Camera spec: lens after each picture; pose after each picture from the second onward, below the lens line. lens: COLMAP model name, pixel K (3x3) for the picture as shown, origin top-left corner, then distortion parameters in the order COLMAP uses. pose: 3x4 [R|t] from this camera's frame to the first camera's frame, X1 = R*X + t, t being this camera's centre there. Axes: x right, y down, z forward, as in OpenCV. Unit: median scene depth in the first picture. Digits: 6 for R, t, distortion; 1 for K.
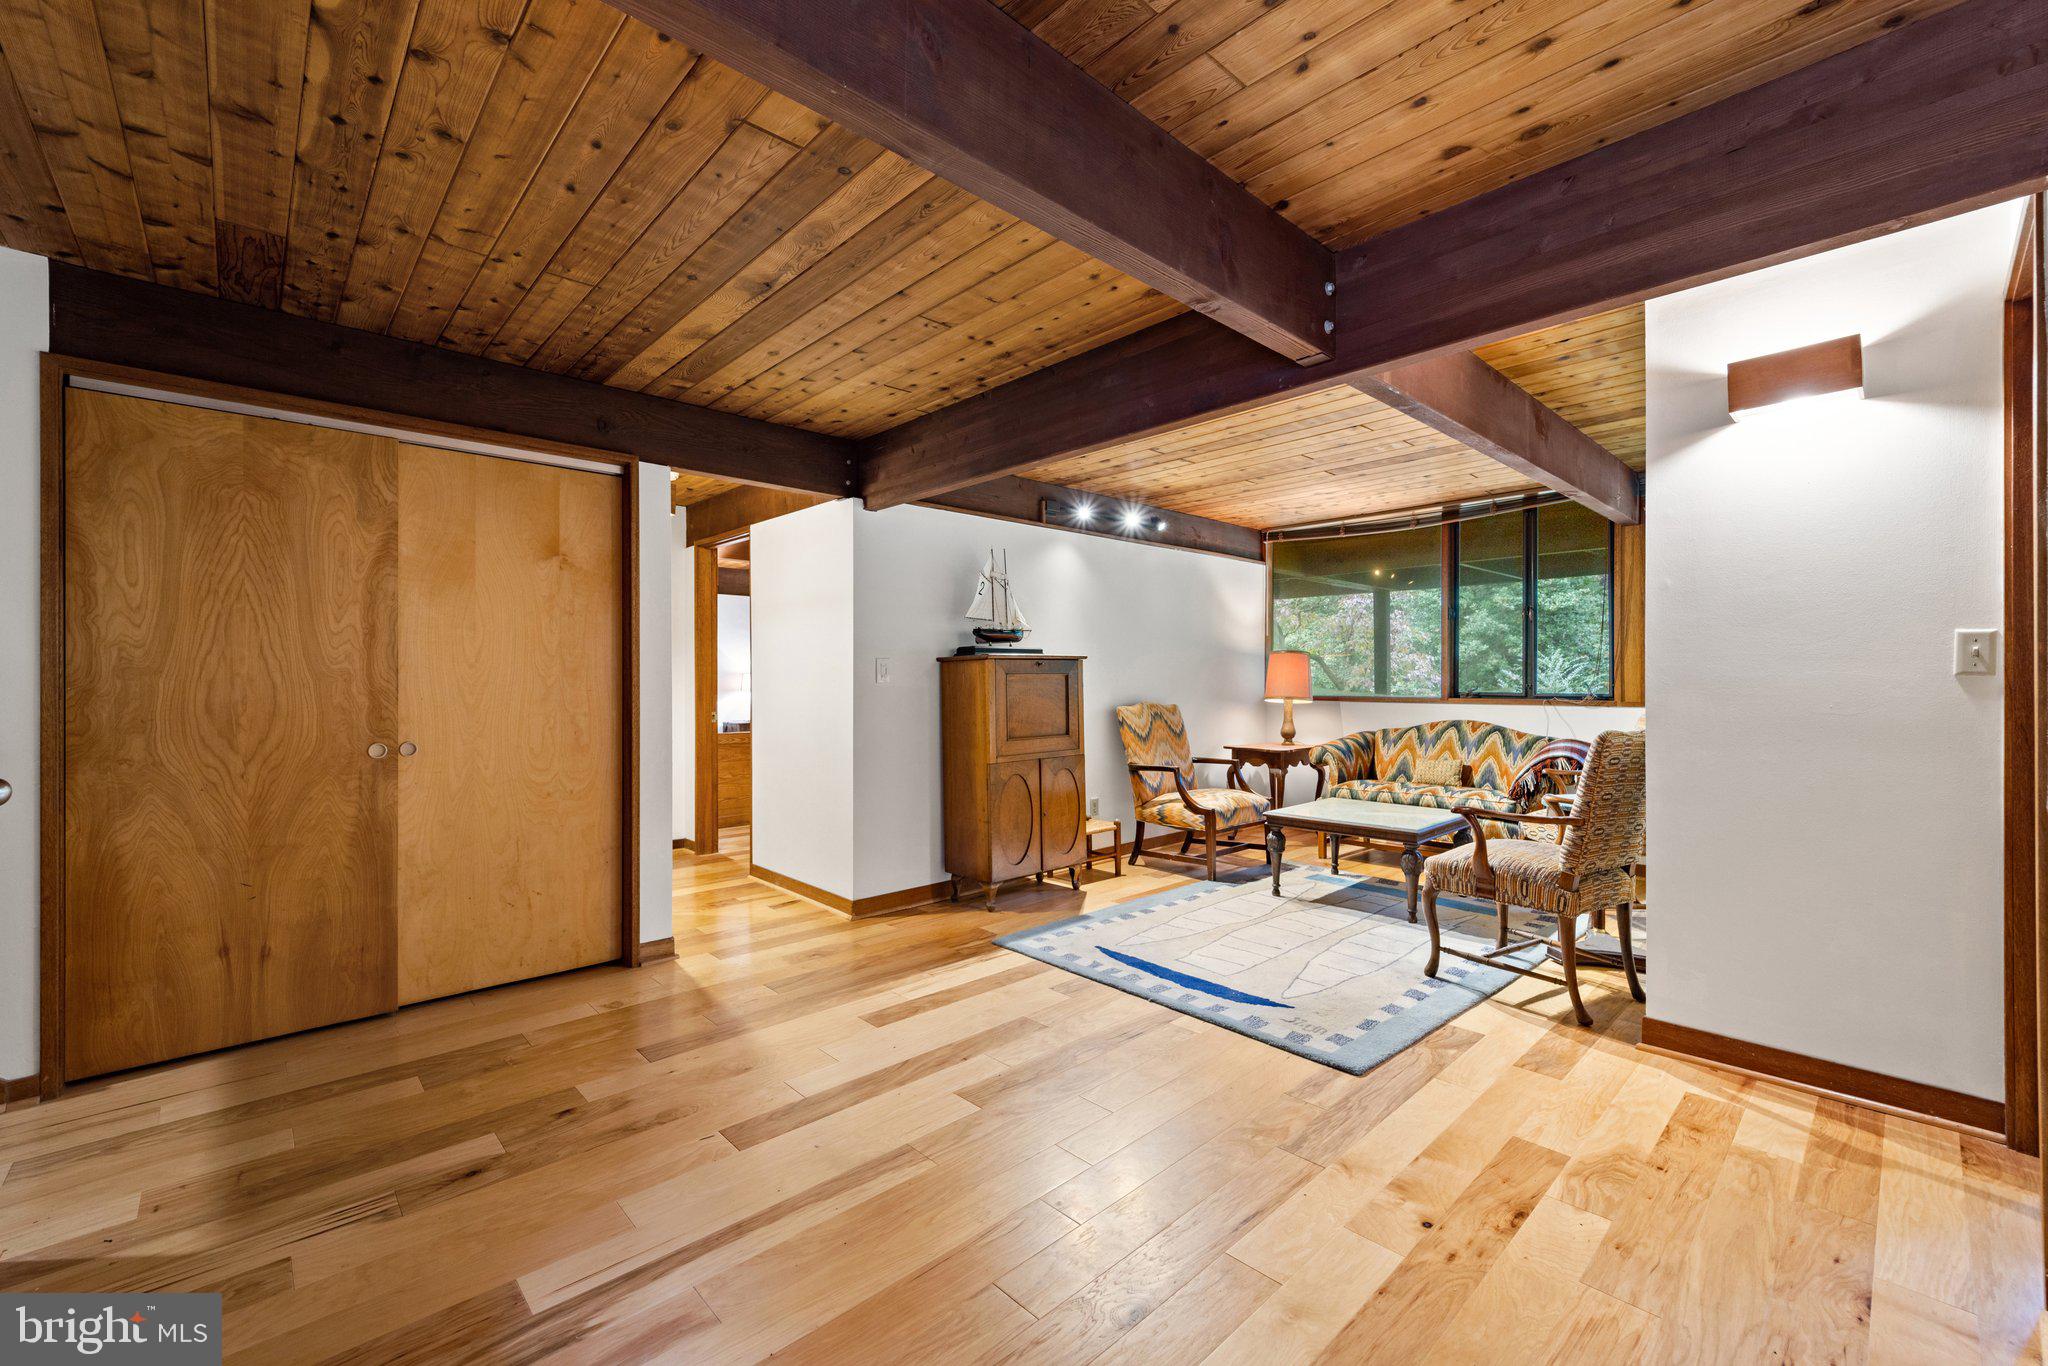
lens RADIAL K [[833.6, 0, 1020.6], [0, 833.6, 681.4], [0, 0, 1]] dist [0.019066, -0.013151]
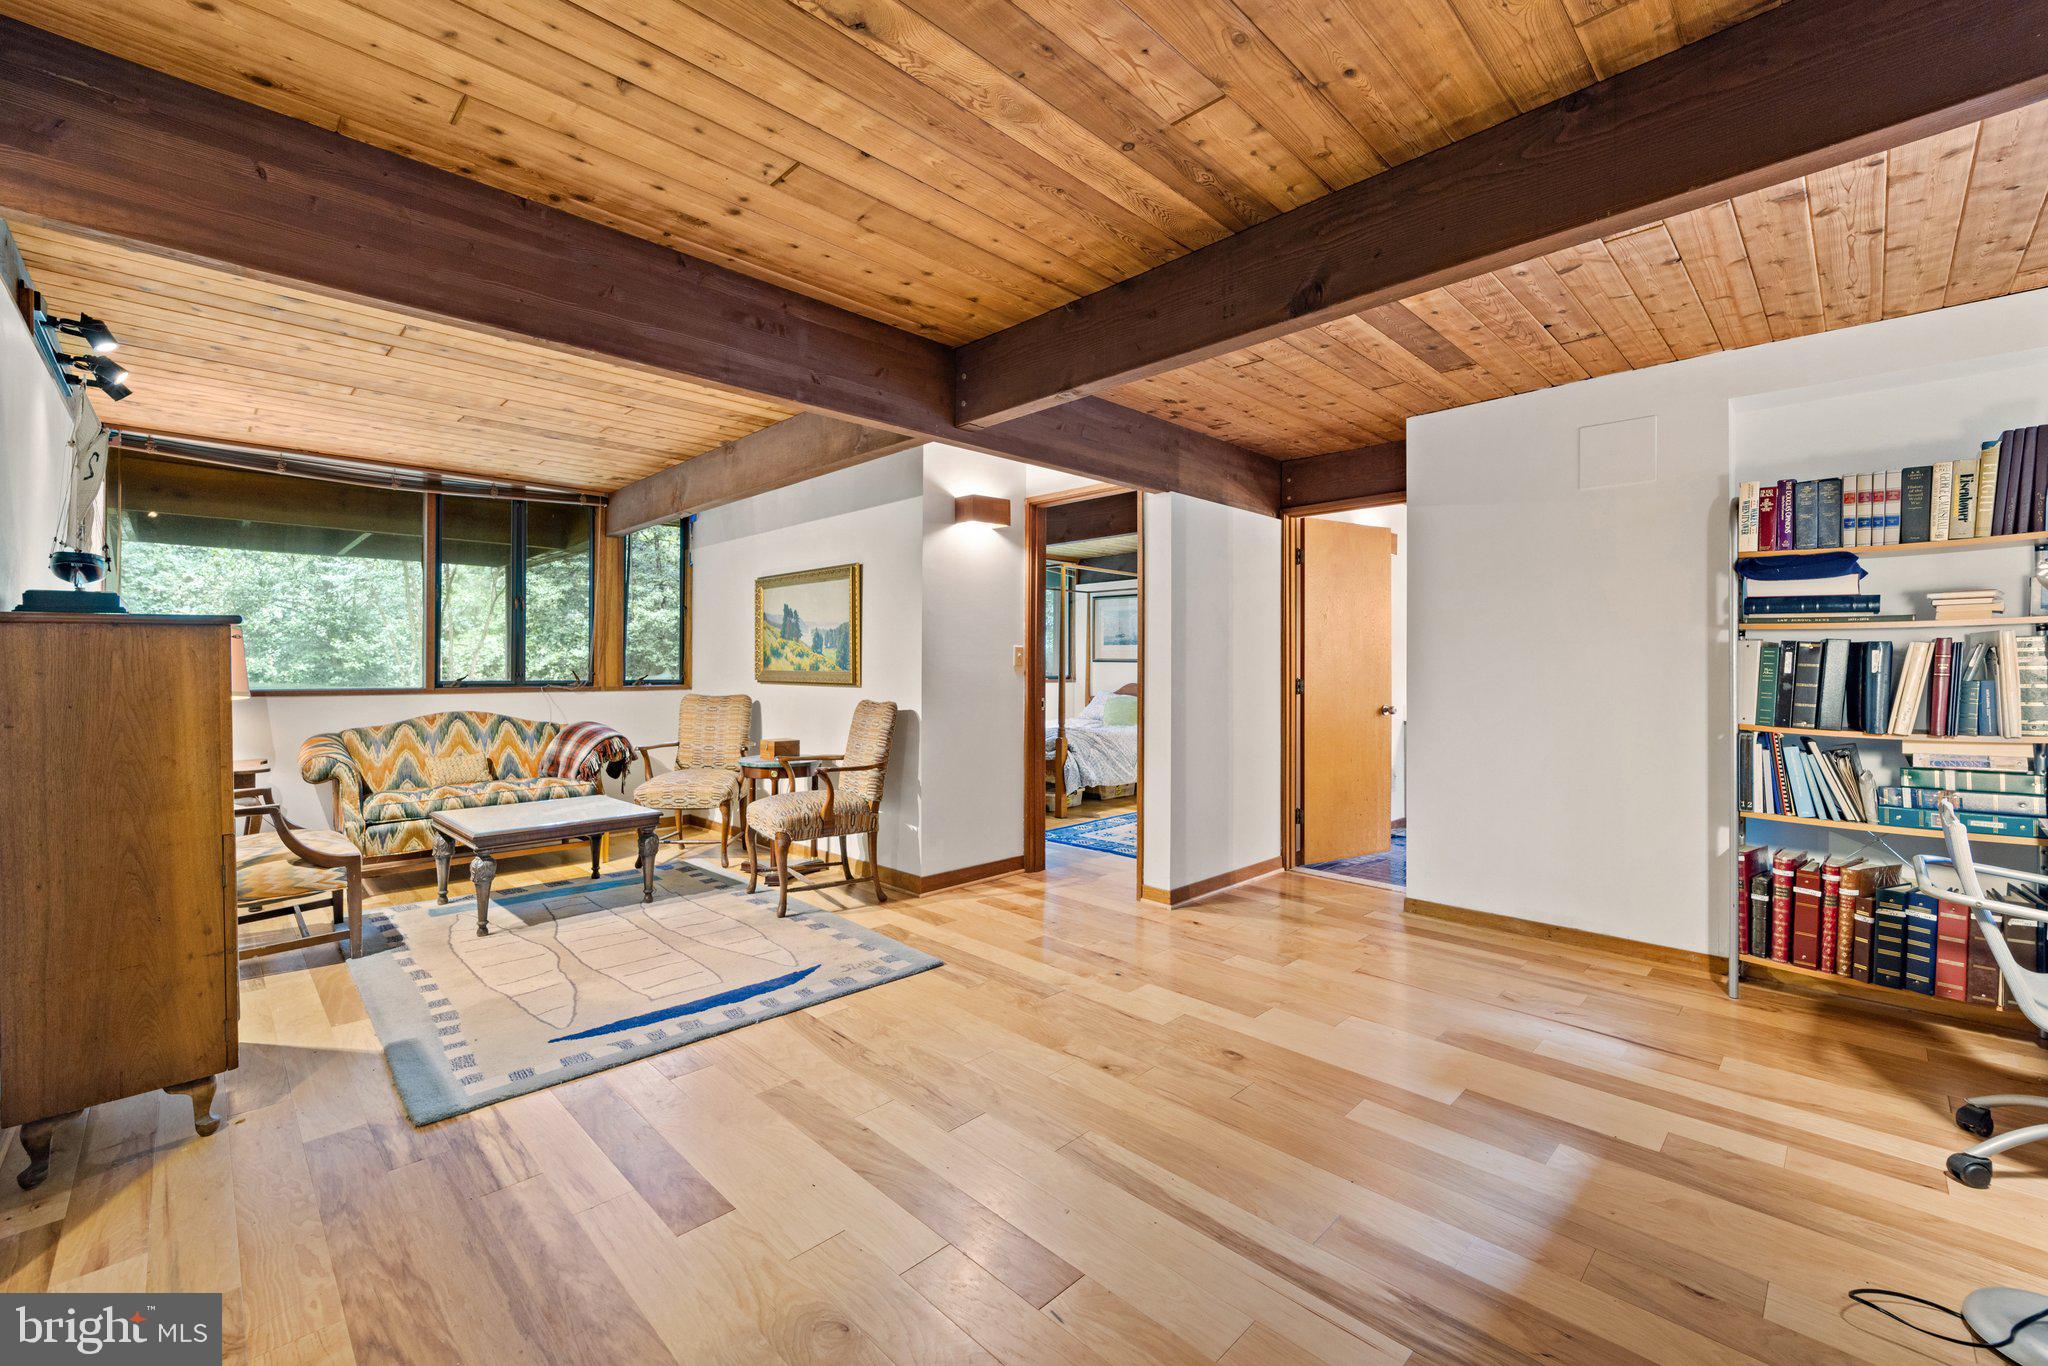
lens RADIAL K [[833.6, 0, 1020.6], [0, 833.6, 681.4], [0, 0, 1]] dist [0.019066, -0.013151]
pose [[-0.018642, -0.015928, 0.999699, -0.676557], [0.000279, 0.999873, 0.015936, -0.002966], [-0.999826, 0.000576, -0.018635, 0.655671]]
